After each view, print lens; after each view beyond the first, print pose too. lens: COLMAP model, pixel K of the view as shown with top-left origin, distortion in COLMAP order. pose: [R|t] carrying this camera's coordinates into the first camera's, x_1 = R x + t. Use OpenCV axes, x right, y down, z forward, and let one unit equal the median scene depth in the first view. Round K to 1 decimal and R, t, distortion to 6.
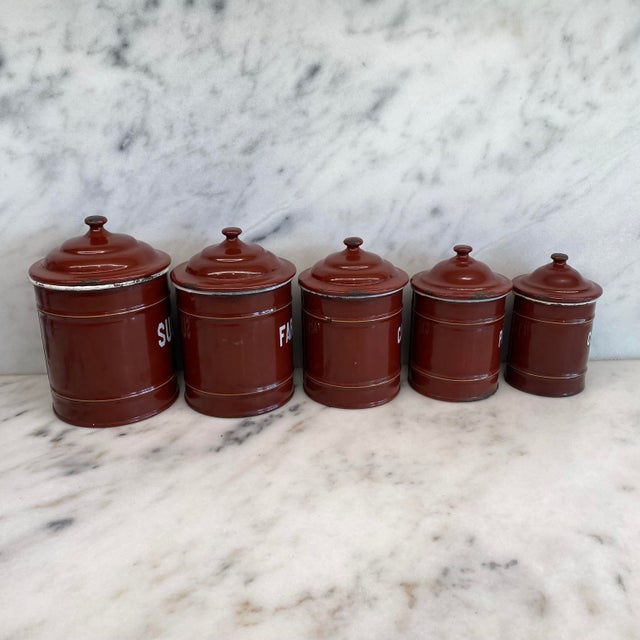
lens RADIAL K [[647.2, 0, 324.9], [0, 647.2, 326.3], [0, 0, 1]] dist [0.006664, 0.000000]
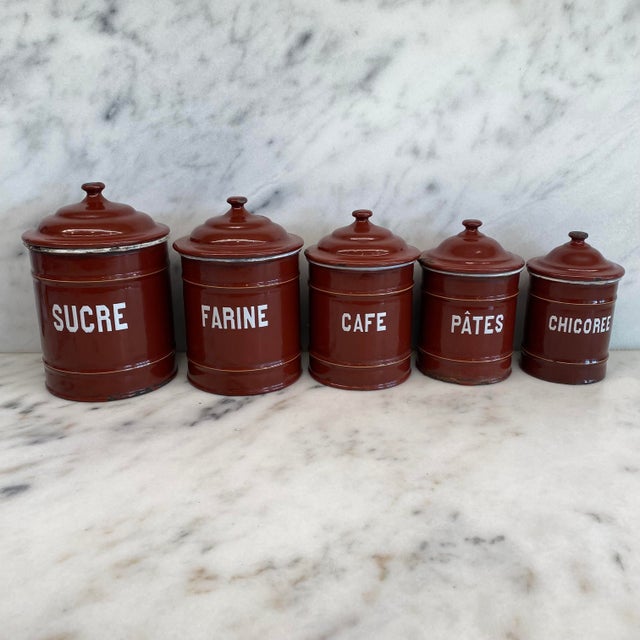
lens RADIAL K [[647.2, 0, 323.7], [0, 647.2, 321.8], [0, 0, 1]] dist [0.006664, 0.000000]
pose [[0.999457, 0.015828, -0.028892, 0.044984], [-0.017233, 0.998648, -0.049040, 0.075423], [0.028077, 0.049511, 0.998379, 0.049823]]
